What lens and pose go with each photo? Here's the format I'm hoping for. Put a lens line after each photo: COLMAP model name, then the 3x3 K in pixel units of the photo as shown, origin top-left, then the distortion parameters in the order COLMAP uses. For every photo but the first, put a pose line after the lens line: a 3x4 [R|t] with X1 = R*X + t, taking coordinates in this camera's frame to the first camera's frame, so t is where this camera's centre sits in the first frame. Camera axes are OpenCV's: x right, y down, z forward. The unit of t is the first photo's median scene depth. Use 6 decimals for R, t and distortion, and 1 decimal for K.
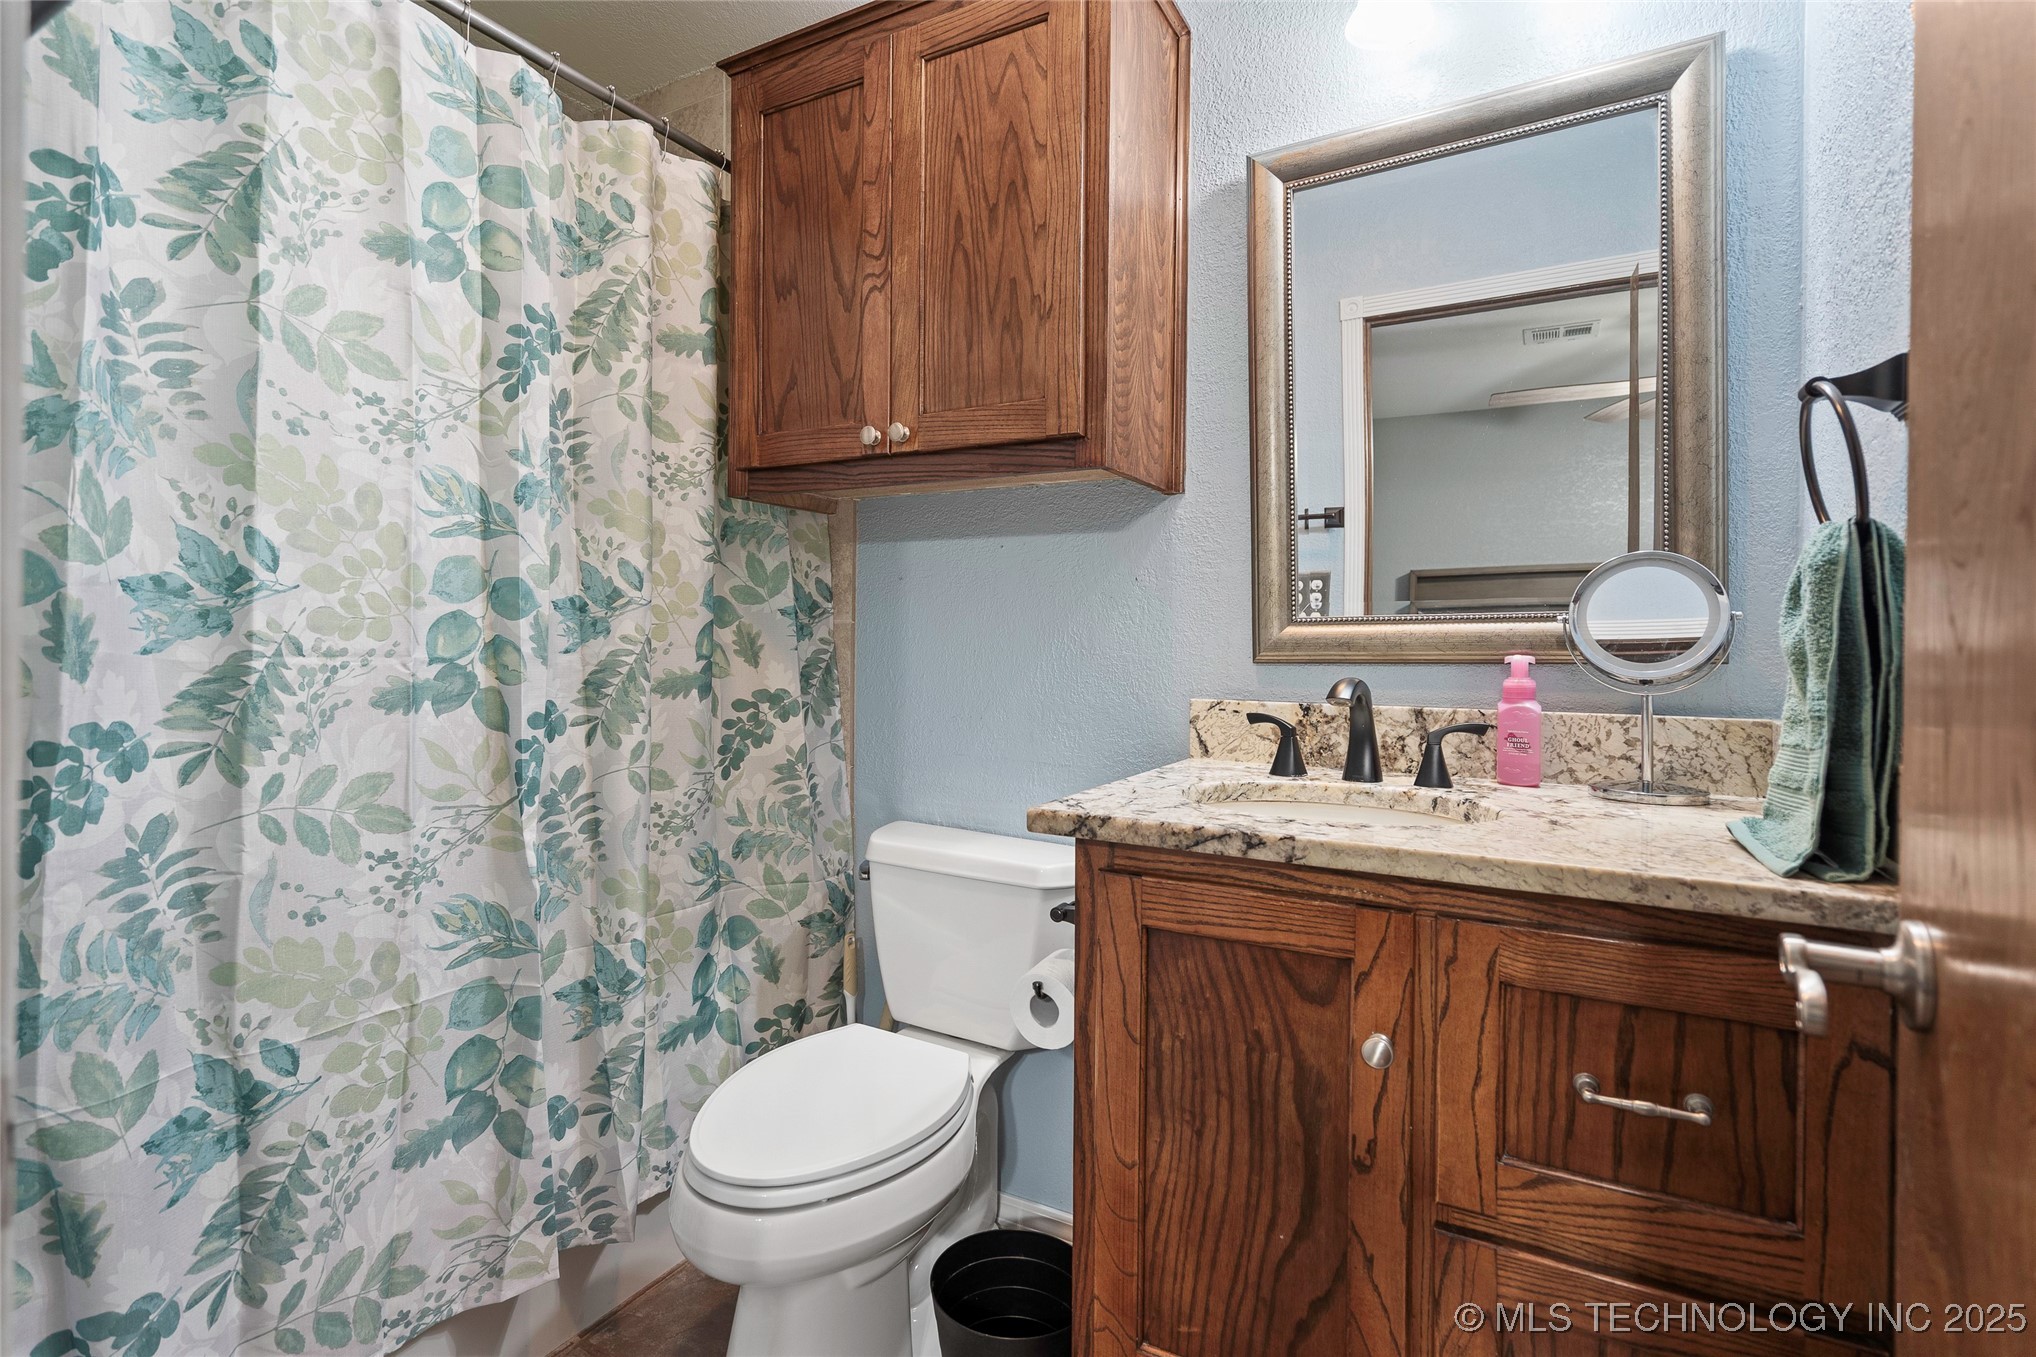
lens RADIAL K [[949.7, 0, 1021.3], [0, 949.7, 674.9], [0, 0, 1]] dist [0.001104, 0.000546]
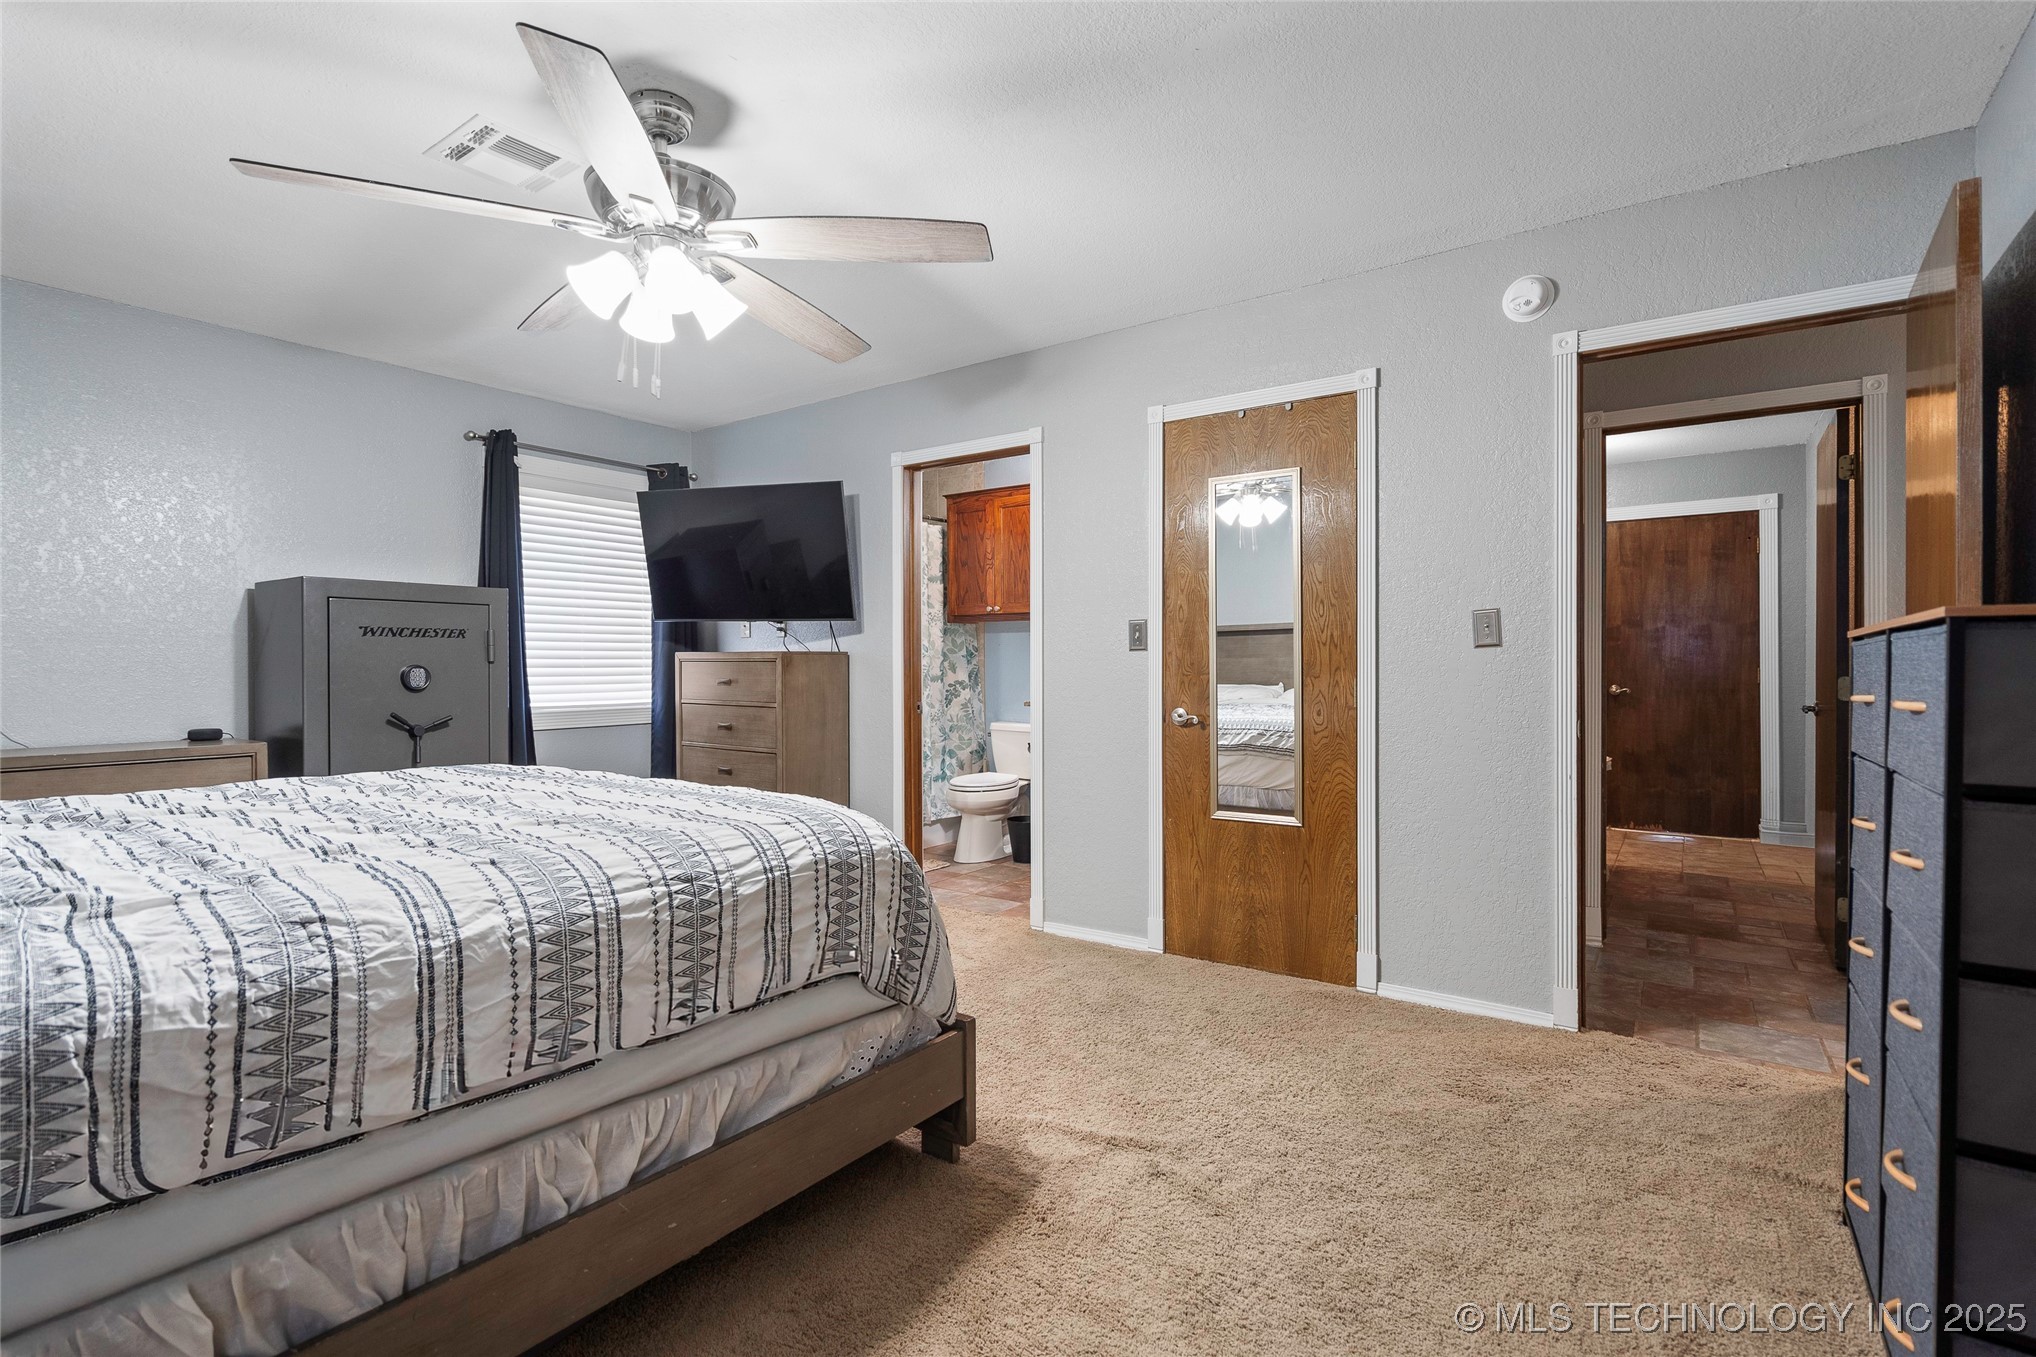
lens RADIAL K [[949.7, 0, 1021.2], [0, 949.7, 687.2], [0, 0, 1]] dist [0.001104, 0.000546]
pose [[0.991016, -0.010852, -0.133301, 0.393171], [0.012174, 0.999884, 0.009113, 0.012370], [0.133187, -0.010654, 0.991034, -2.286540]]
